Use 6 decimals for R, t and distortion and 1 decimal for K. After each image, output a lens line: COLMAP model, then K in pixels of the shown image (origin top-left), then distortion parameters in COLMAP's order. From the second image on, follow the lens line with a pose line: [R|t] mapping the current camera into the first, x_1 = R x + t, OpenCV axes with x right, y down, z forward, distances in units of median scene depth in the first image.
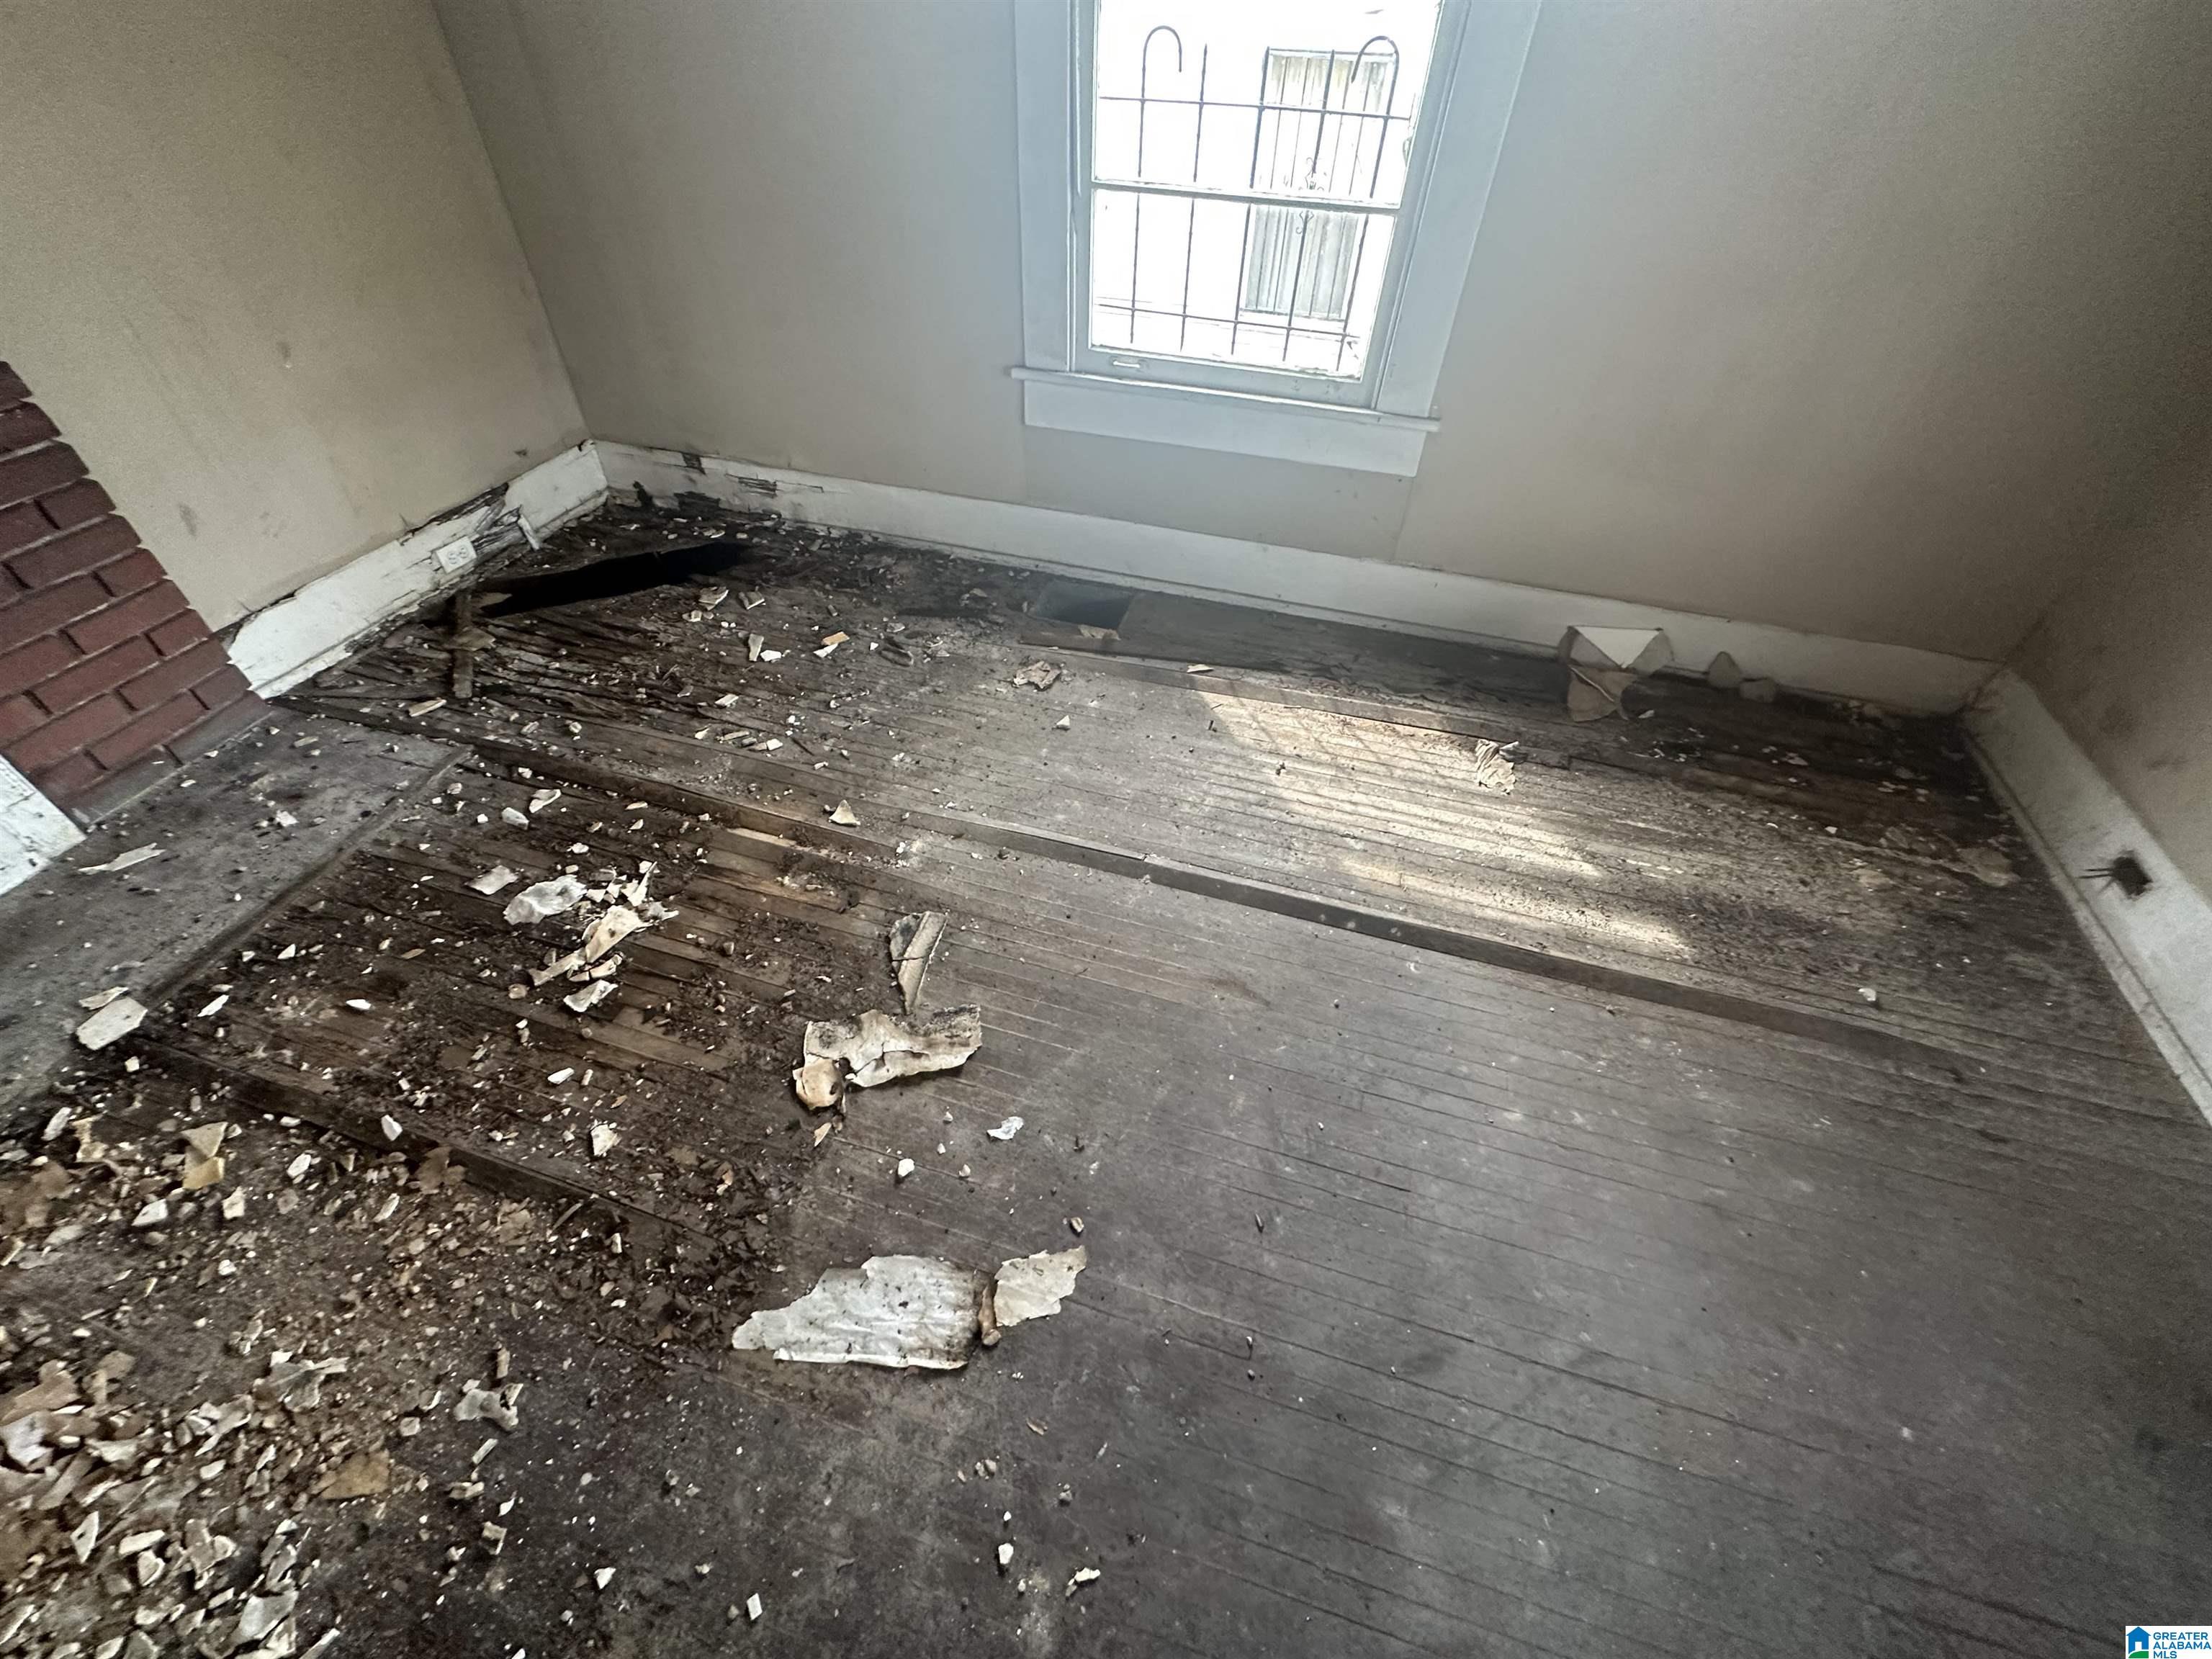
lens RADIAL K [[894.5, 0, 1106.0], [0, 894.5, 829.5], [0, 0, 1]] dist [-0.002928, 0.000115]
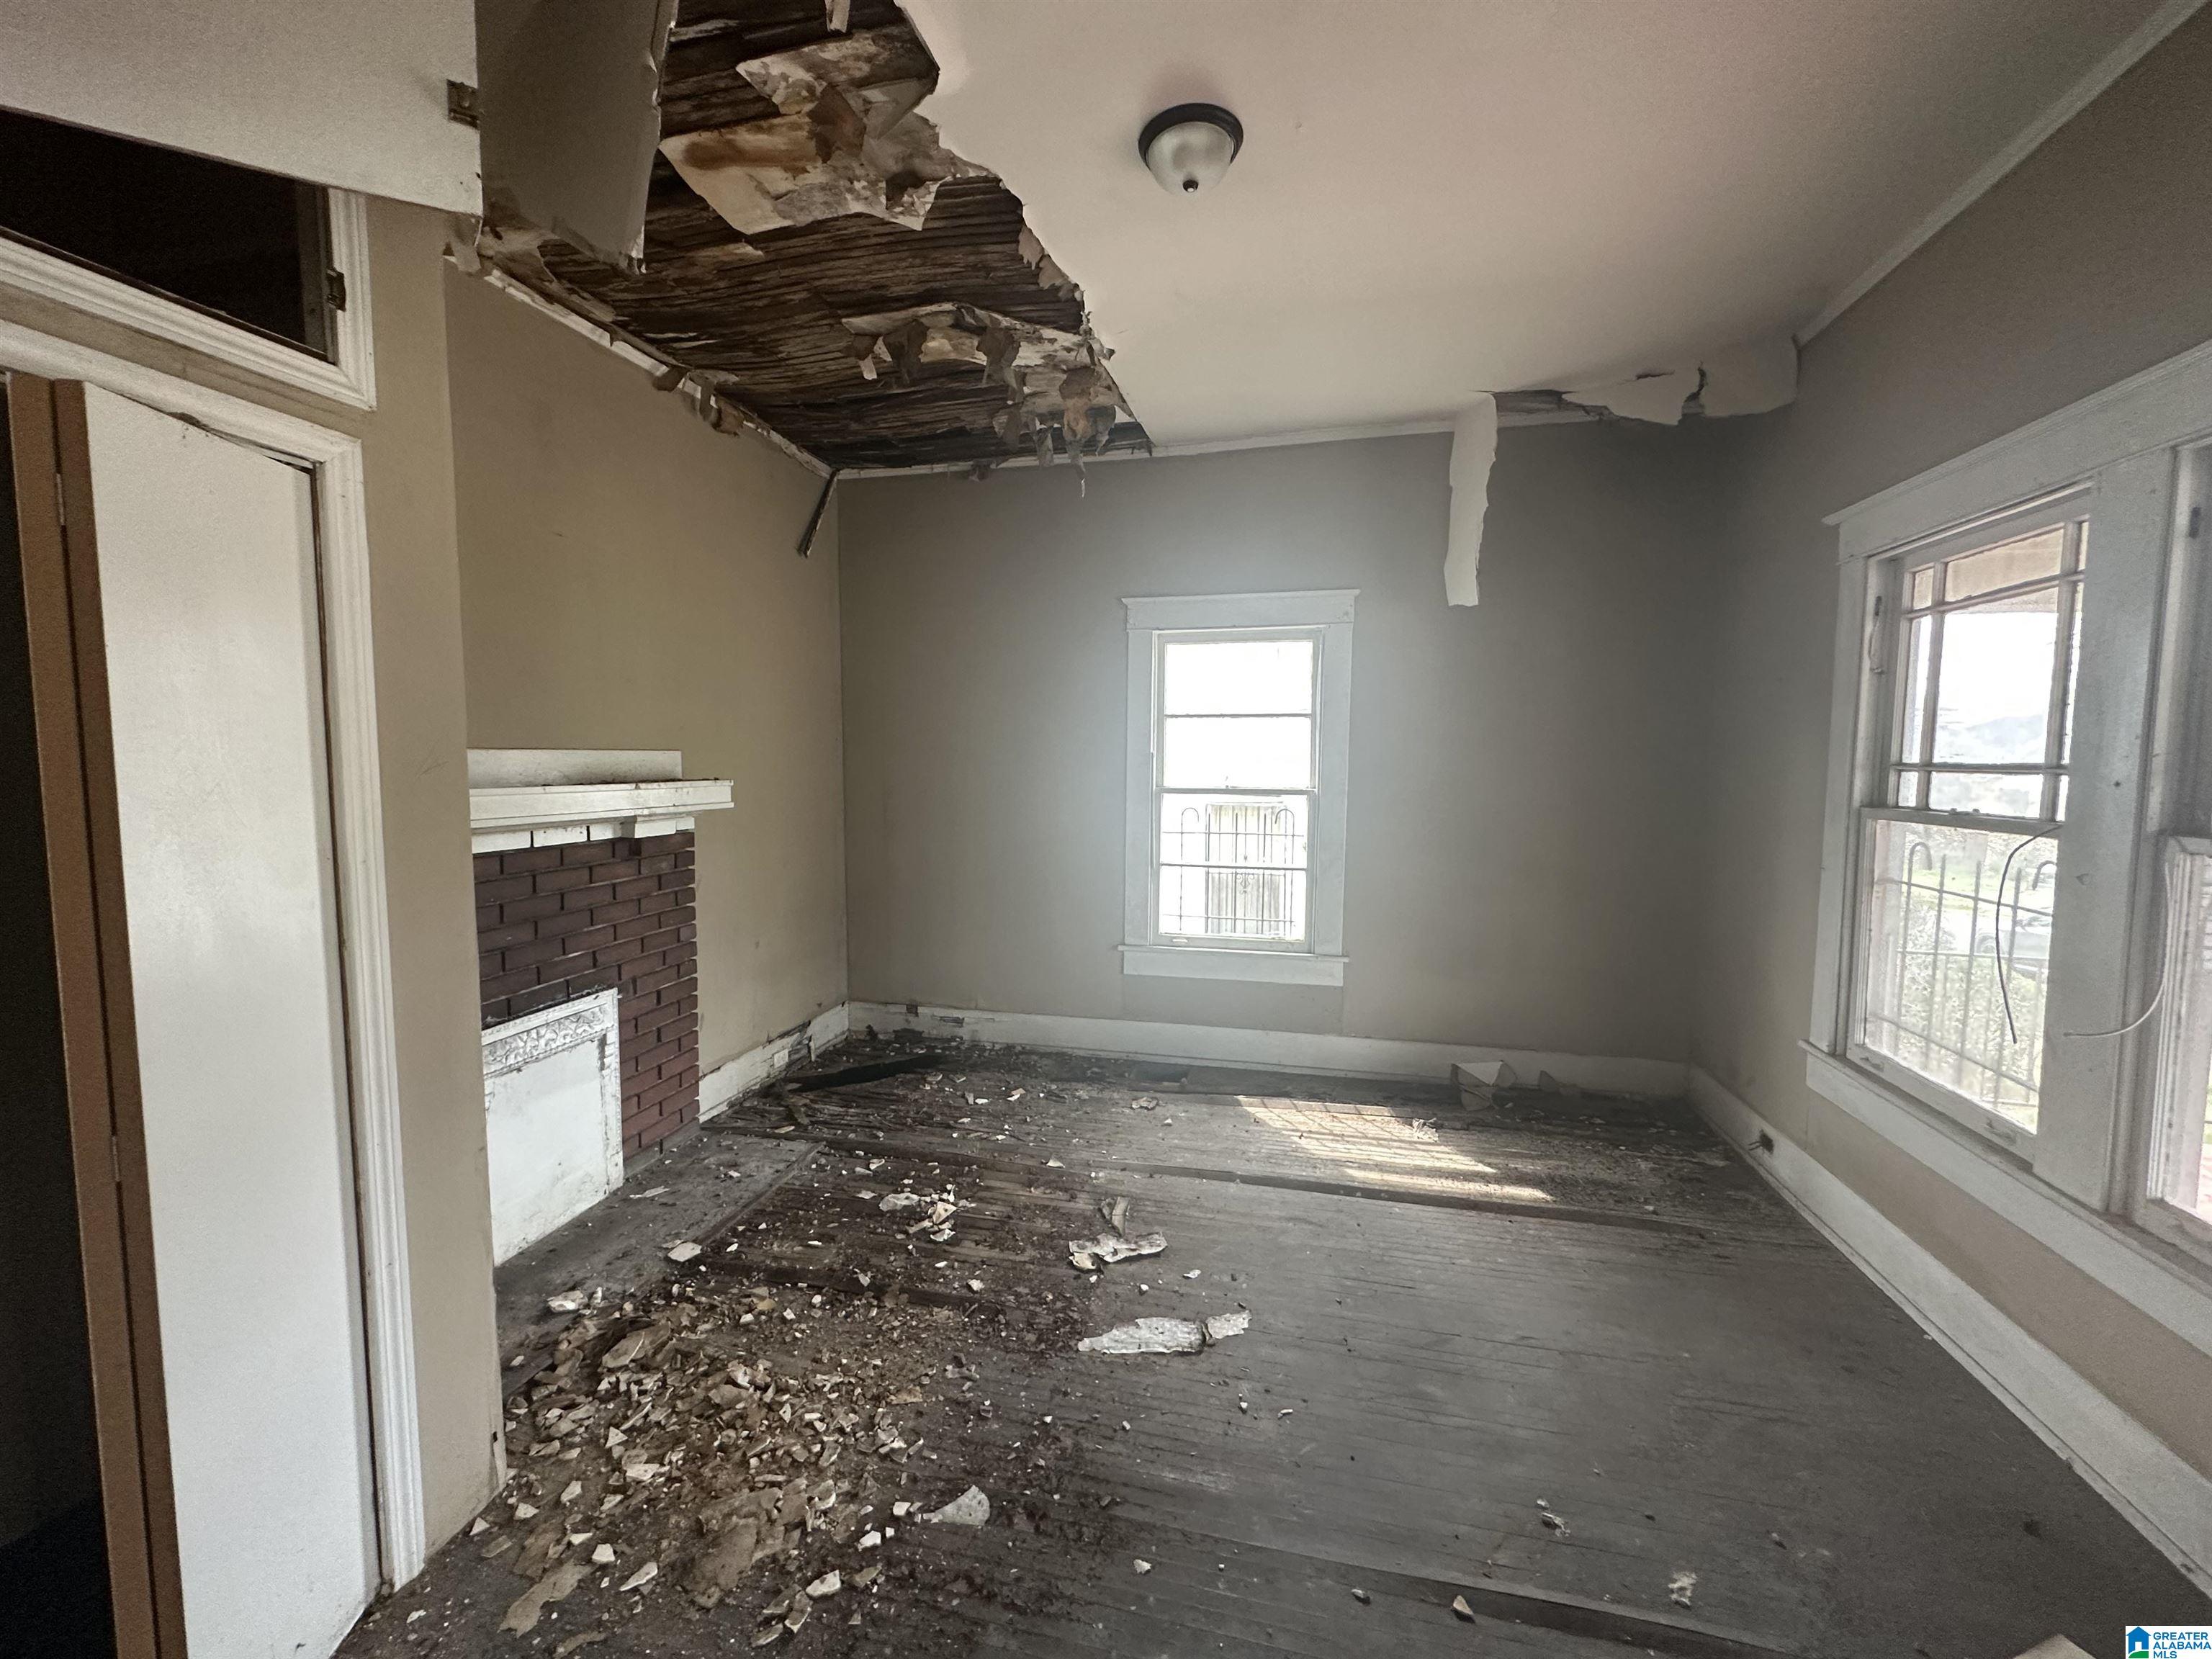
lens RADIAL K [[883.3, 0, 1109.5], [0, 883.3, 826.9], [0, 0, 1]] dist [-0.004203, 0.000114]
pose [[0.998330, -0.030016, 0.049365, -0.234701], [0.054439, 0.774840, -0.629809, 0.515866], [-0.019346, 0.631444, 0.775180, -0.666725]]
